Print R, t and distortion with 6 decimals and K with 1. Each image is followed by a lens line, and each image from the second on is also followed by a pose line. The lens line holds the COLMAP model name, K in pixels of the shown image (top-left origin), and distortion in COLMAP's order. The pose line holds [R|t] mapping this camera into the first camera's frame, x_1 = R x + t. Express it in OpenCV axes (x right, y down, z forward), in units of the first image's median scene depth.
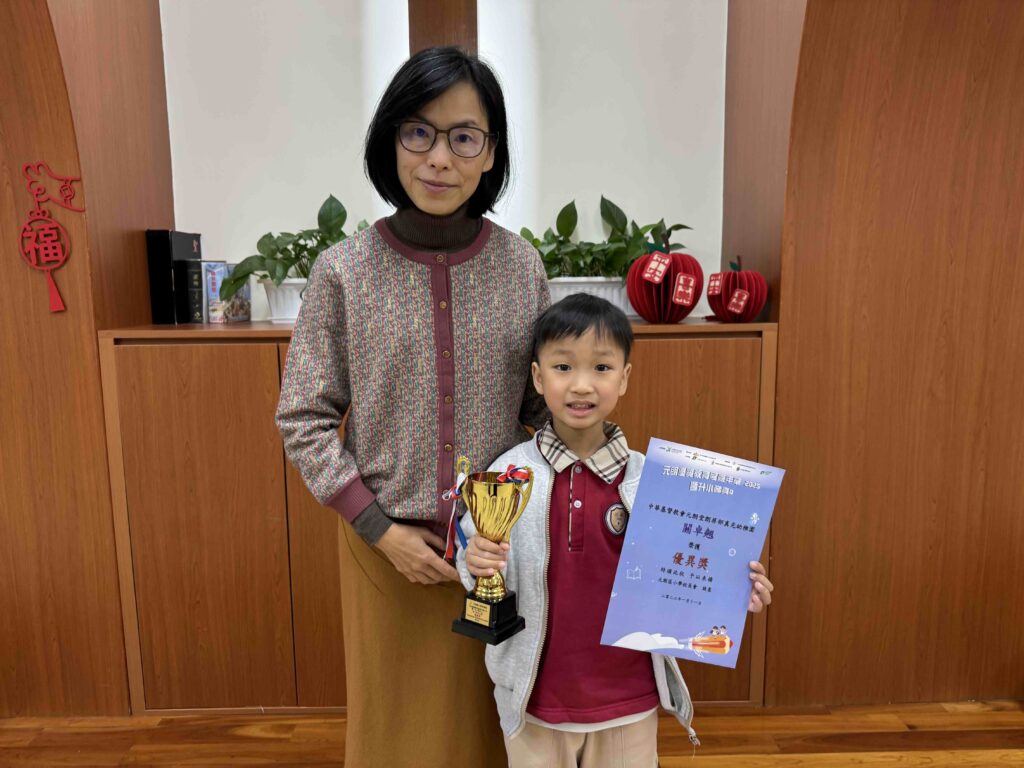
lens RADIAL K [[734.1, 0, 517.2], [0, 734.1, 389.2], [0, 0, 1]] dist [-0.008217, -0.009159]
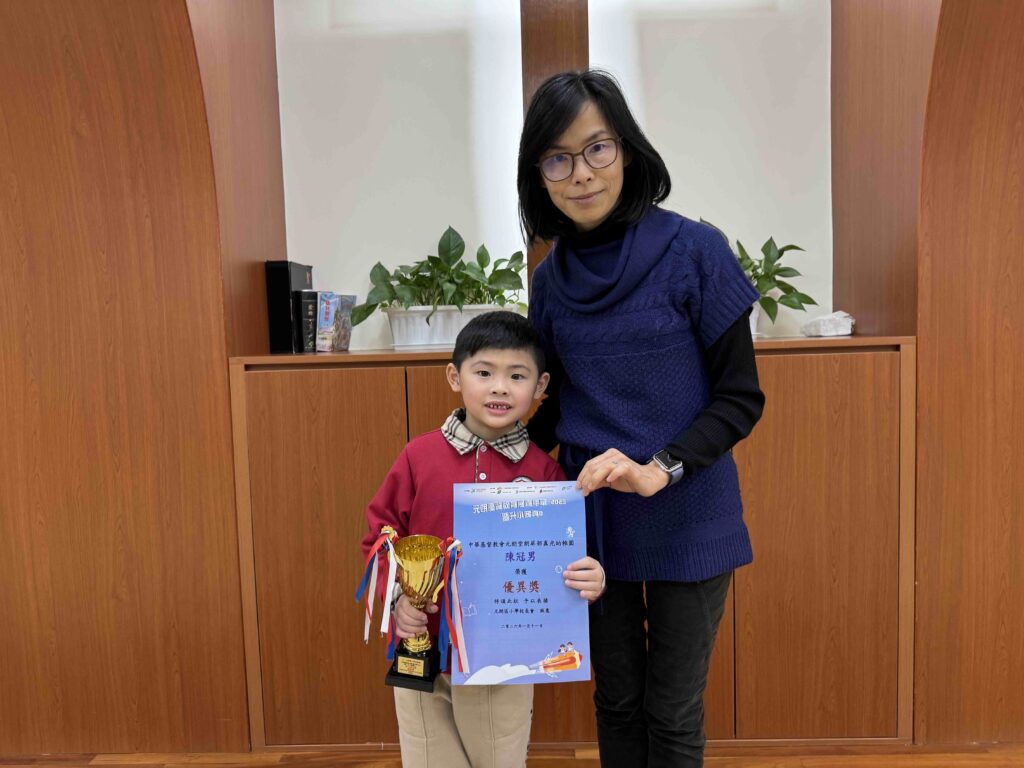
lens RADIAL K [[734.1, 0, 507.5], [0, 734.1, 383.9], [0, 0, 1]] dist [-0.008217, -0.009159]
pose [[0.998561, -0.018479, -0.050338, -0.133934], [0.014959, 0.997476, -0.069418, 0.031560], [0.051494, 0.068565, 0.996317, 0.011574]]
